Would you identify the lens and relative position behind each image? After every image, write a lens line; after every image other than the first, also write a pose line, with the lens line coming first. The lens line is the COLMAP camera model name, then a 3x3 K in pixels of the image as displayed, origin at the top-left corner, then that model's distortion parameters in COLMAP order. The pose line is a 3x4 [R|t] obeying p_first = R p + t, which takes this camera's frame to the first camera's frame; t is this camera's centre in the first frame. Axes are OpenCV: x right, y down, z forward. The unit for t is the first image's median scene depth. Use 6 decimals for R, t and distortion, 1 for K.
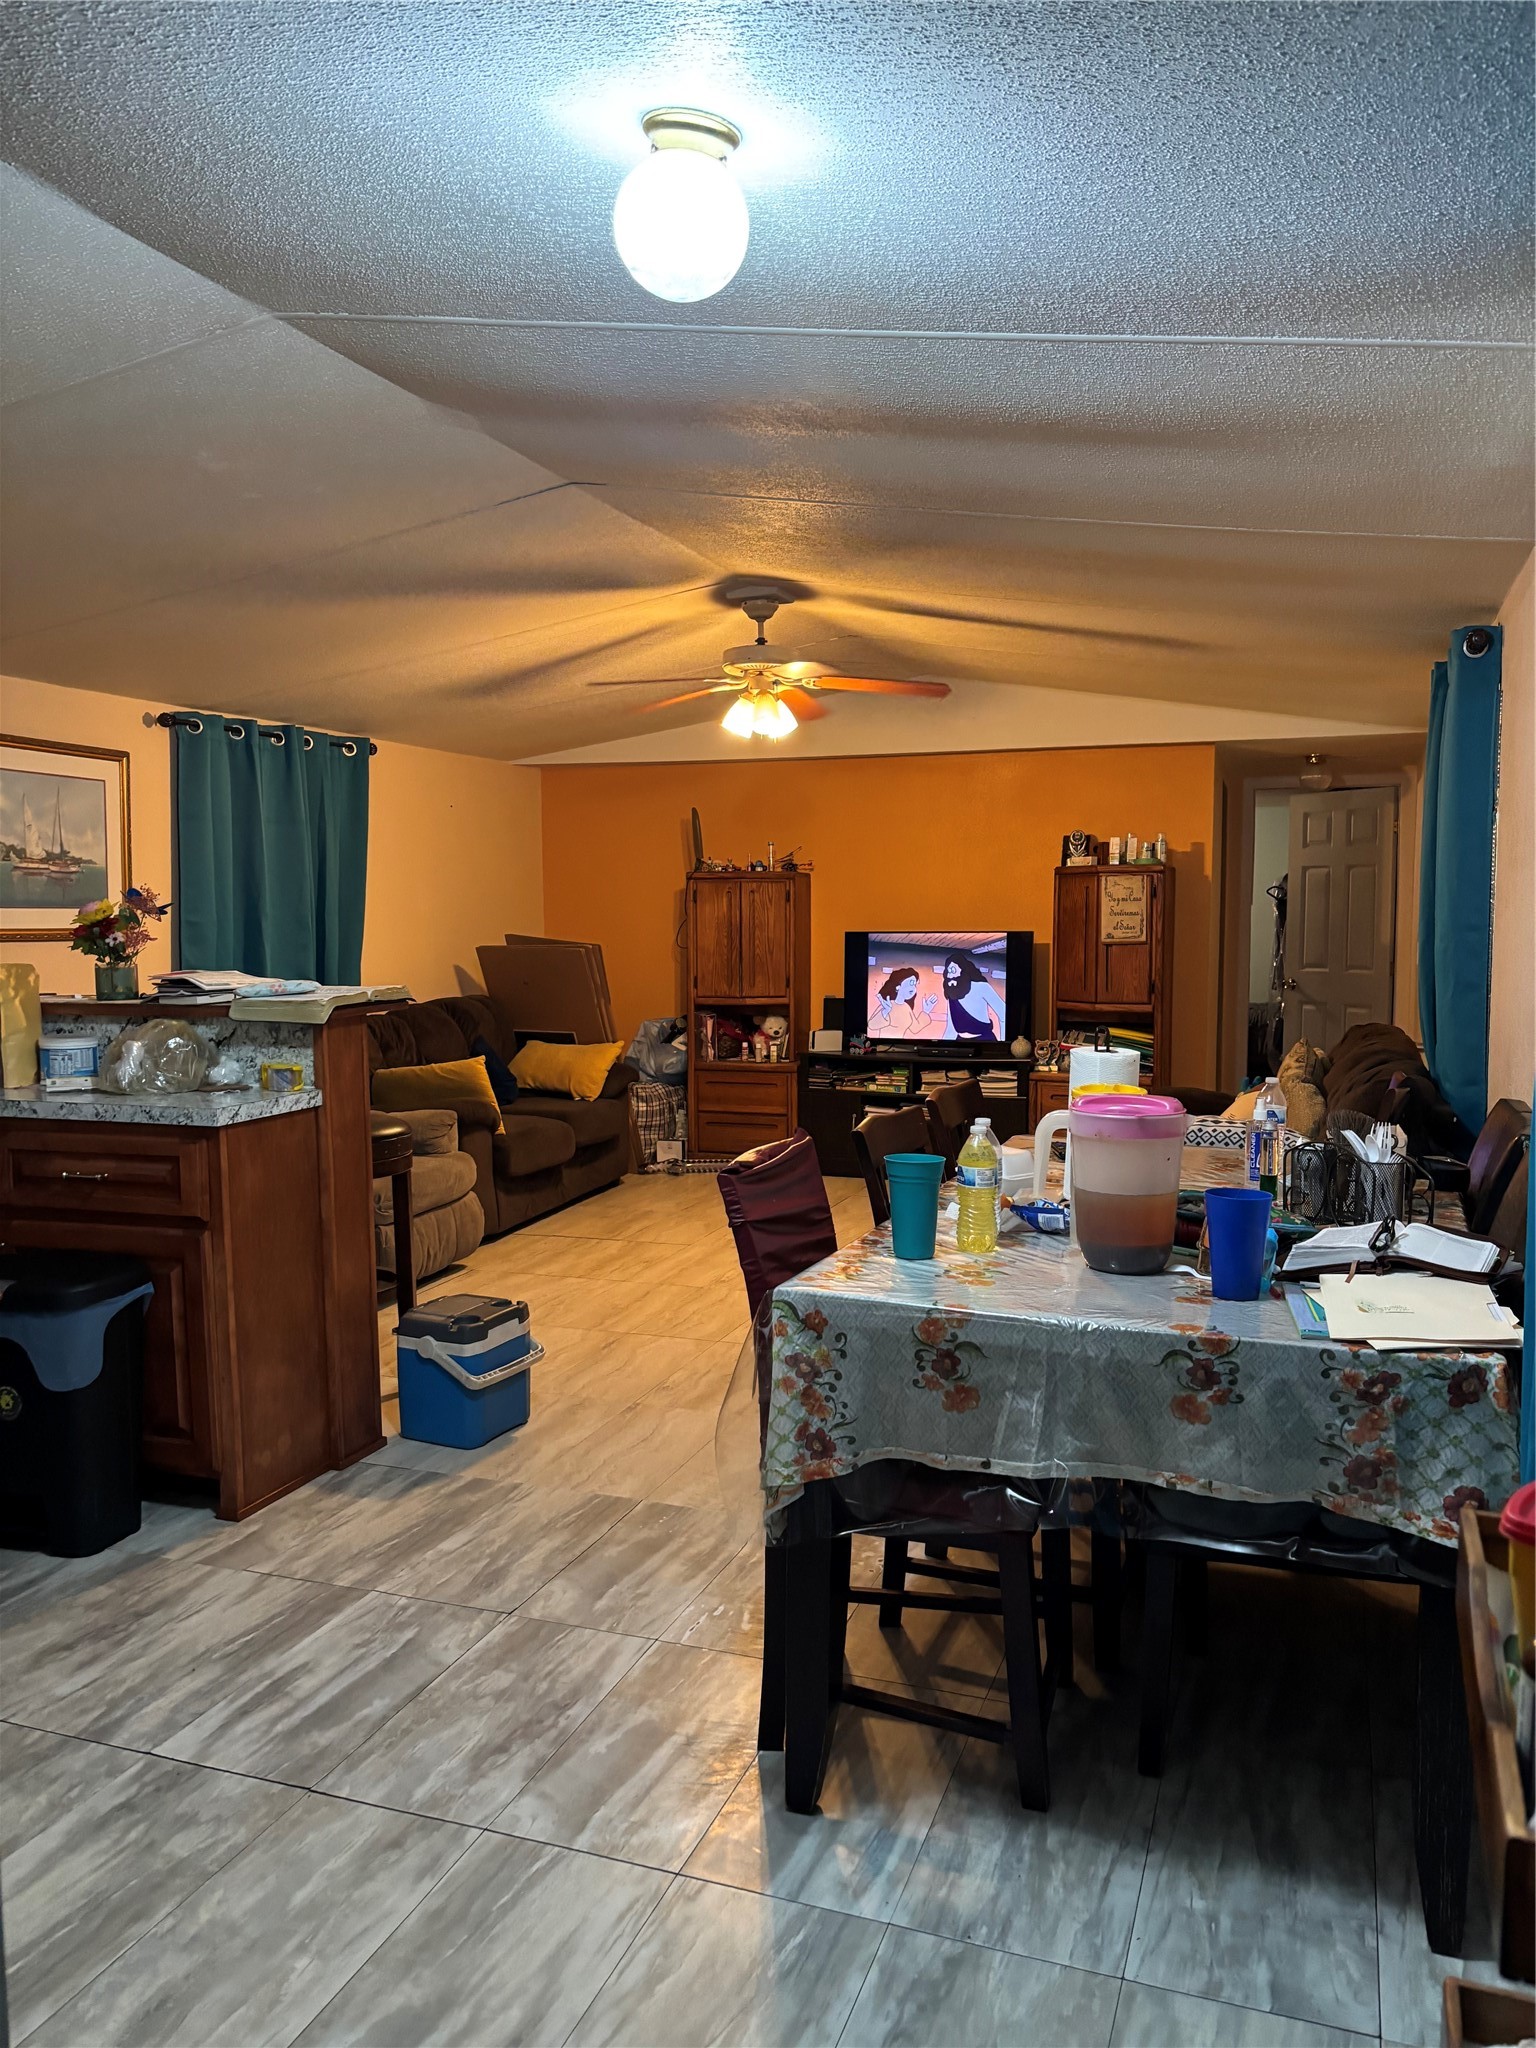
lens RADIAL K [[1548.9, 0, 768.0], [0, 1548.9, 1024.0], [0, 0, 1]] dist [-0.002779, -0.000314]
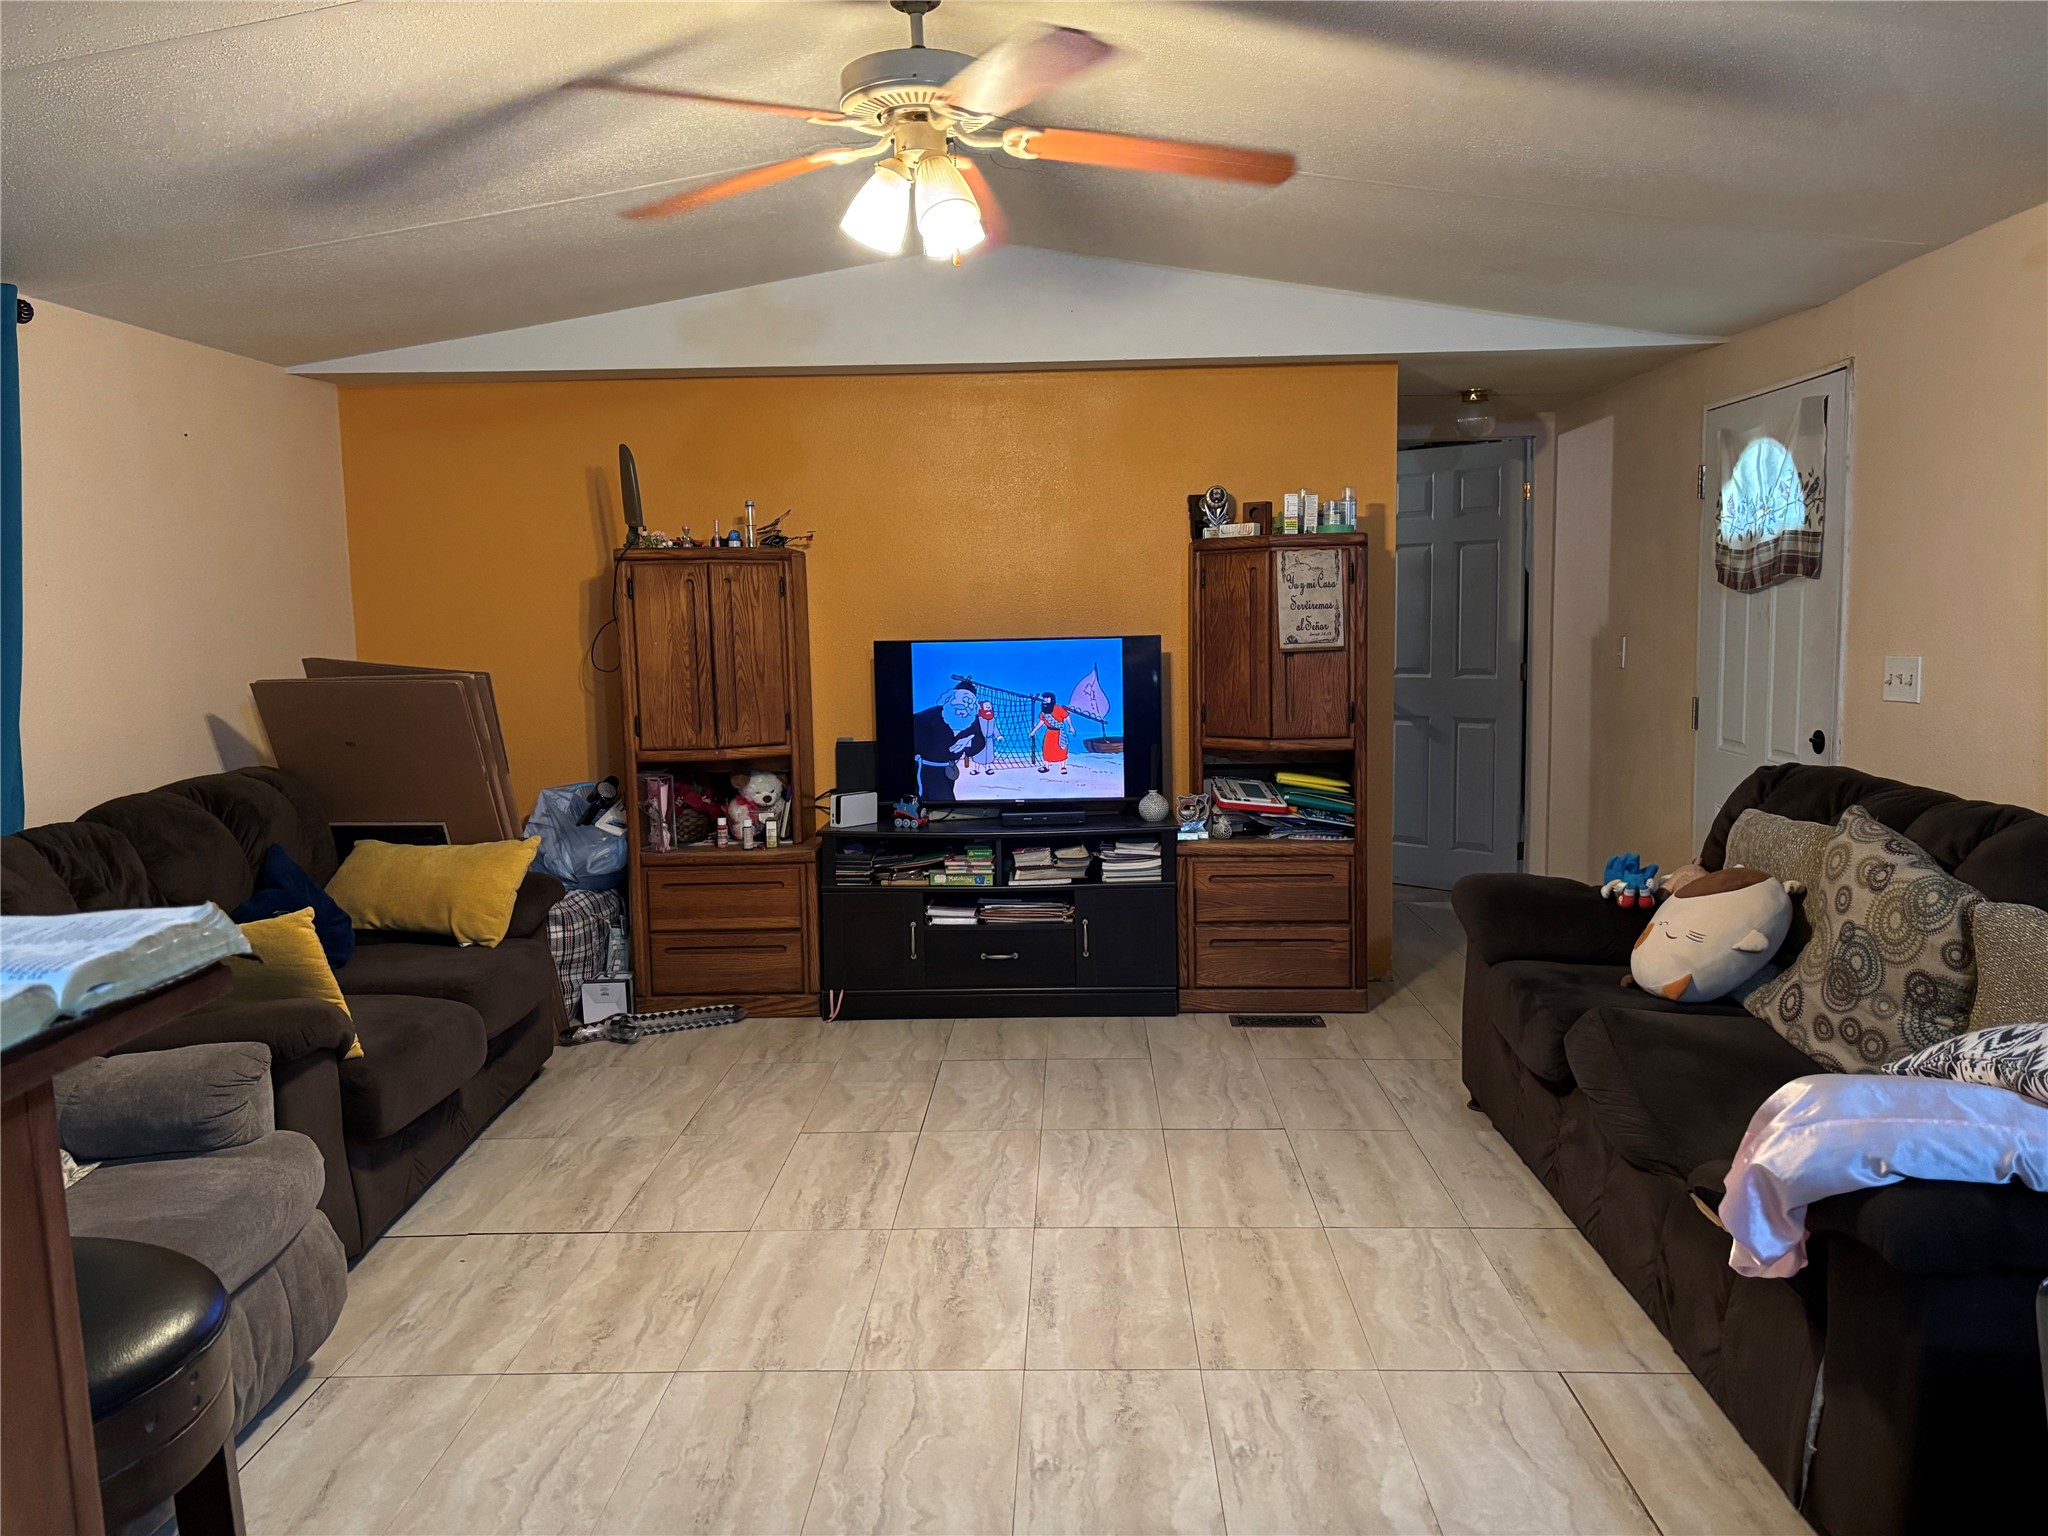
lens RADIAL K [[1572.9, 0, 1058.5], [0, 1572.9, 764.3], [0, 0, 1]] dist [0.080668, -0.158908]
pose [[0.945908, -0.045669, 0.321205, -0.095621], [0.038251, 0.998836, 0.029371, -0.024988], [-0.322173, -0.015496, 0.946554, 0.357451]]
